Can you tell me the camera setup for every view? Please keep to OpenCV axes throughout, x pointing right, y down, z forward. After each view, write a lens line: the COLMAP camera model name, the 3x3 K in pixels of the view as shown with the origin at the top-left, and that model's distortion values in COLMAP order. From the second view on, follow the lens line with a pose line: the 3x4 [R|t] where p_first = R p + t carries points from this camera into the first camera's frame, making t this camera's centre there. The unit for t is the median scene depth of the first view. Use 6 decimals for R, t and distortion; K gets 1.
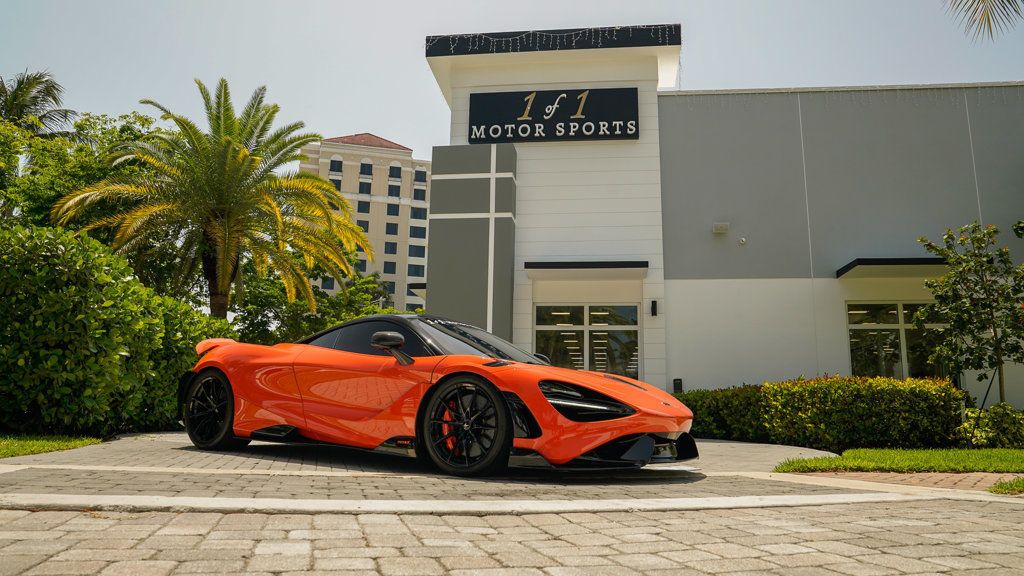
lens RADIAL K [[735.9, 0, 512.0], [0, 735.9, 288.0], [0, 0, 1]] dist [-0.155680, 0.140892]
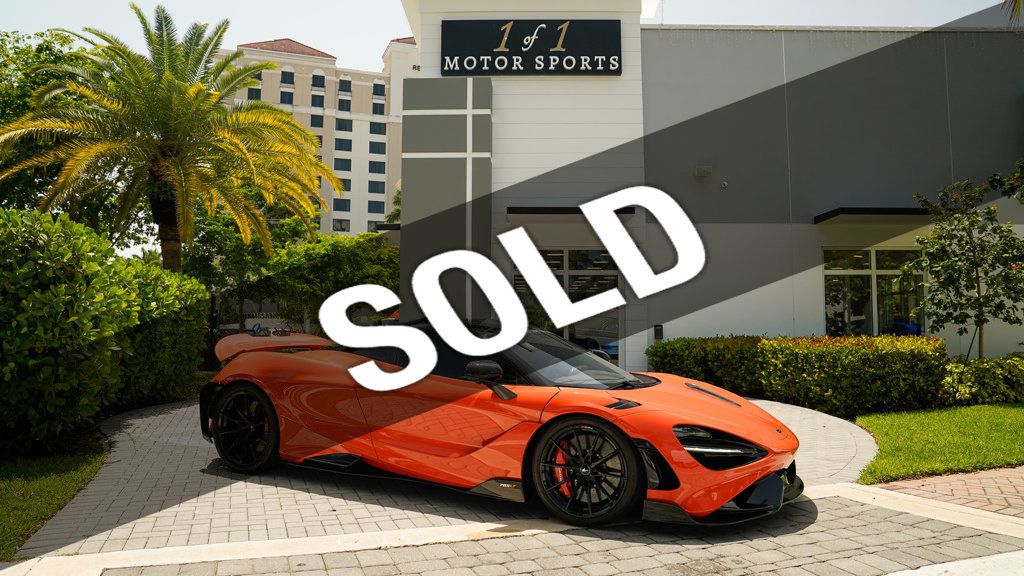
lens RADIAL K [[735.9, 0, 512.0], [0, 735.9, 288.0], [0, 0, 1]] dist [-0.155680, 0.140892]
pose [[0.993450, -0.010093, 0.113822, -0.079100], [-0.004446, 0.991923, 0.126763, -0.047640], [-0.114182, -0.126438, 0.985381, 0.044162]]
